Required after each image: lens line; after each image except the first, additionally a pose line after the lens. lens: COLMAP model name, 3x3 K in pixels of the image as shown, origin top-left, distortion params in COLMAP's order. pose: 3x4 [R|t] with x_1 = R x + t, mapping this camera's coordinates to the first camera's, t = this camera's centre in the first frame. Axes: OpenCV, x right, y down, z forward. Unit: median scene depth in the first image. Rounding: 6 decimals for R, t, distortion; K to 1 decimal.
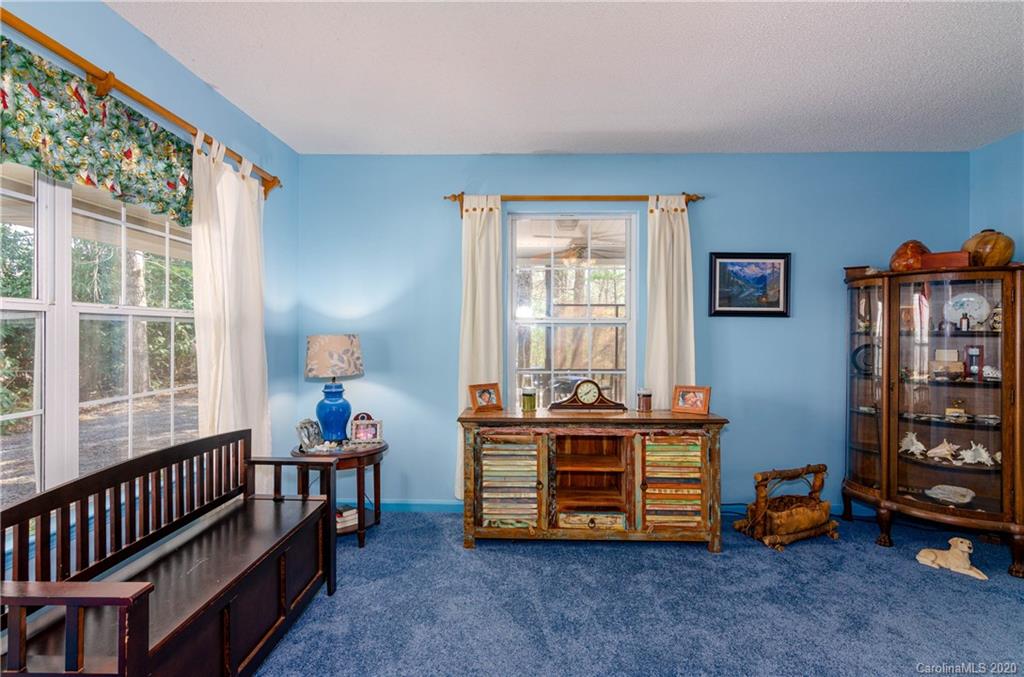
lens RADIAL K [[510.6, 0, 518.0], [0, 510.6, 326.0], [0, 0, 1]] dist [-0.006734, 0.002152]
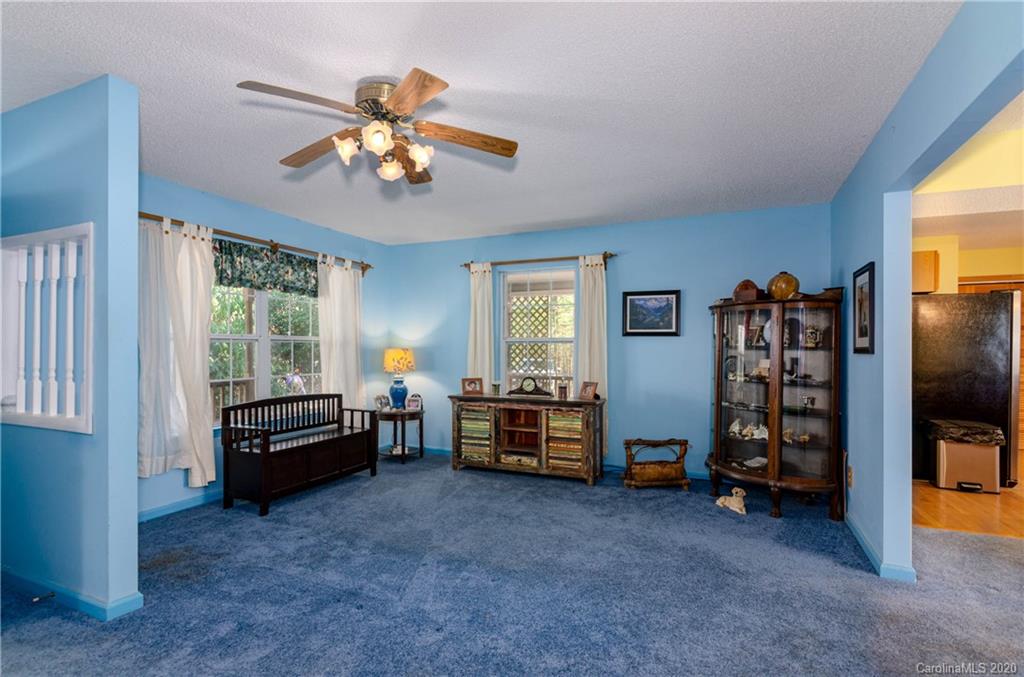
lens RADIAL K [[510.6, 0, 514.4], [0, 510.6, 344.7], [0, 0, 1]] dist [-0.006734, 0.002152]
pose [[0.923285, -0.004002, -0.384094, 0.772910], [0.005515, 0.999981, 0.002839, -0.000417], [0.384076, -0.004739, 0.923290, -0.543438]]
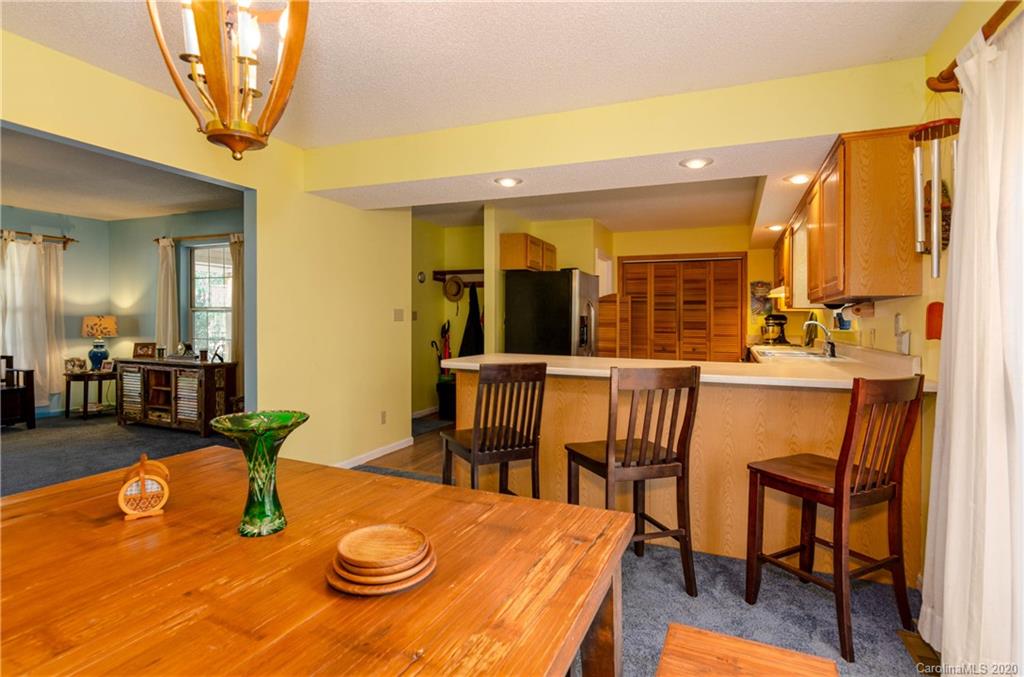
lens RADIAL K [[510.6, 0, 506.9], [0, 510.6, 328.2], [0, 0, 1]] dist [-0.006734, 0.002152]
pose [[0.925239, 0.012963, -0.379164, 2.022715], [-0.004215, 0.999706, 0.023893, 0.011070], [0.379362, -0.020508, 0.925021, -0.233716]]
